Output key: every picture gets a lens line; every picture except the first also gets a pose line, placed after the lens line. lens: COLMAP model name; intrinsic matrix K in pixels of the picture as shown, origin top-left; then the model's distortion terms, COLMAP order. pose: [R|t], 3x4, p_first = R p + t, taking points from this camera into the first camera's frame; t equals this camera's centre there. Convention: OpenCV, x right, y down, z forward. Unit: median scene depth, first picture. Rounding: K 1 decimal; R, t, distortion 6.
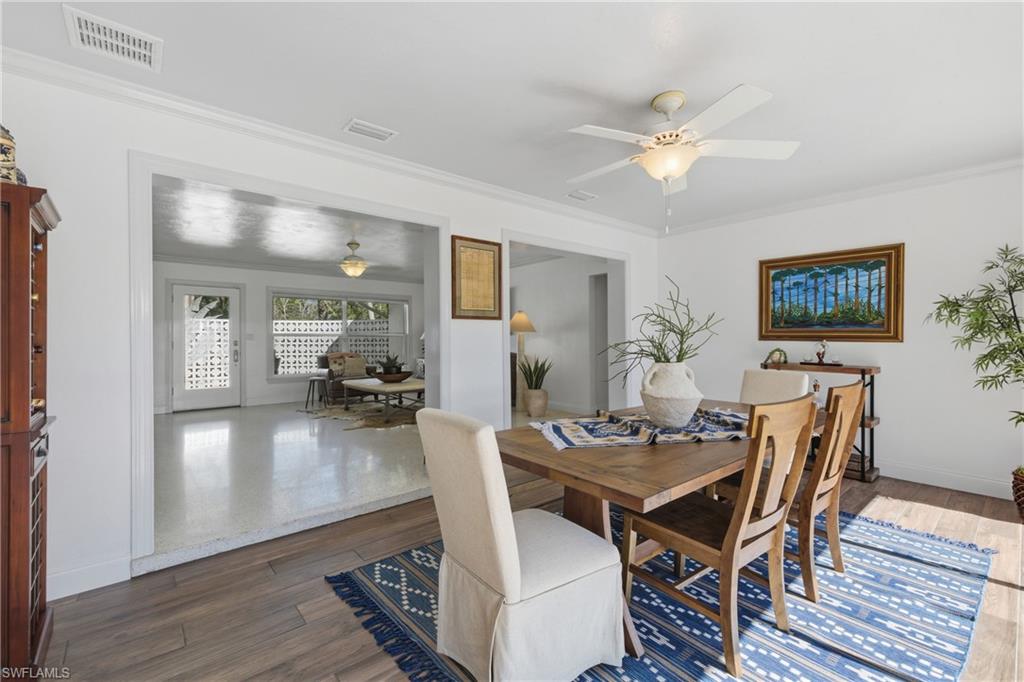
lens RADIAL K [[434.6, 0, 510.5], [0, 434.6, 339.5], [0, 0, 1]] dist [0.007472, -0.001867]
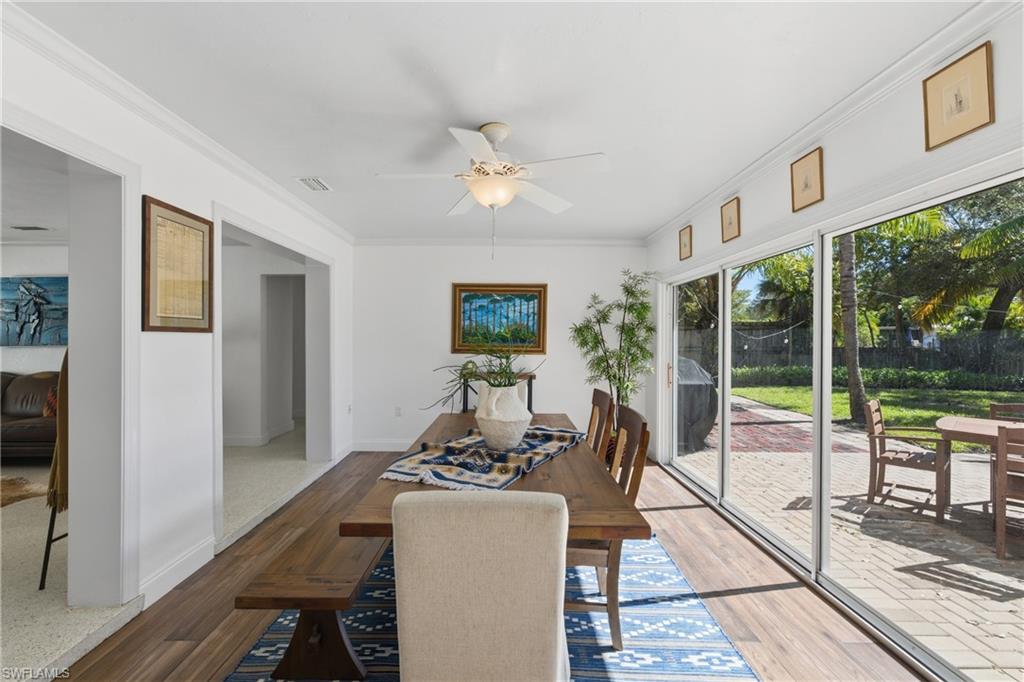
lens RADIAL K [[434.6, 0, 512.6], [0, 434.6, 345.1], [0, 0, 1]] dist [0.007472, -0.001867]
pose [[0.650469, 0.000500, 0.759533, -0.210181], [-0.001328, 0.999999, 0.000479, -0.023128], [-0.759532, -0.001320, 0.650469, 0.161278]]
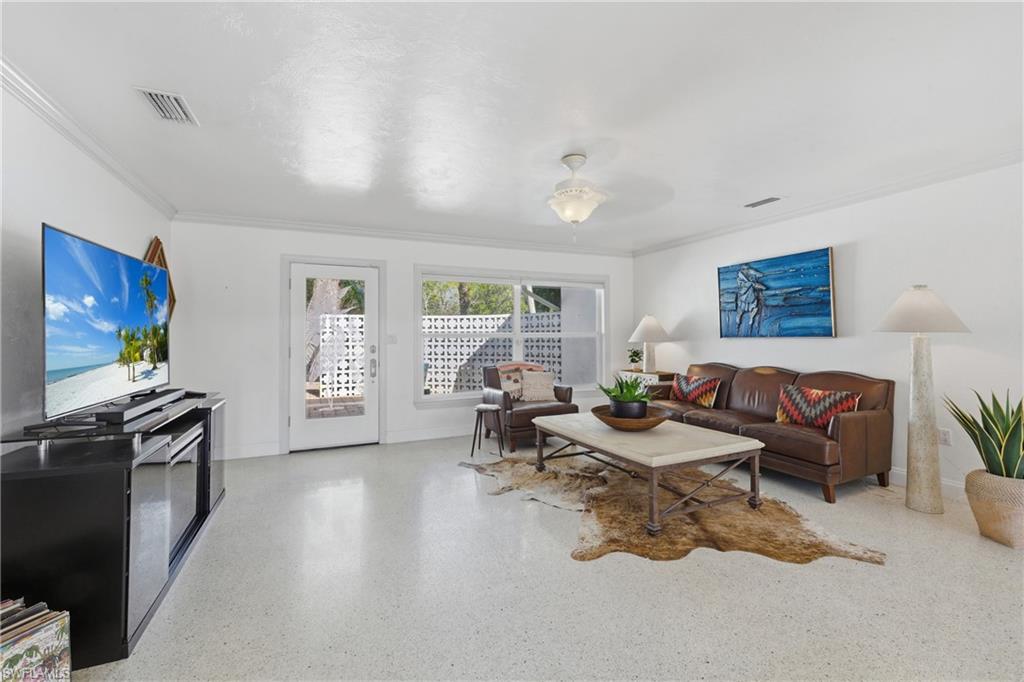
lens RADIAL K [[434.6, 0, 514.3], [0, 434.6, 331.6], [0, 0, 1]] dist [0.007472, -0.001867]
pose [[0.962239, -0.001802, -0.272201, -0.439202], [0.000112, 0.999981, -0.006222, -0.026198], [0.272207, 0.005956, 0.962220, 0.763103]]
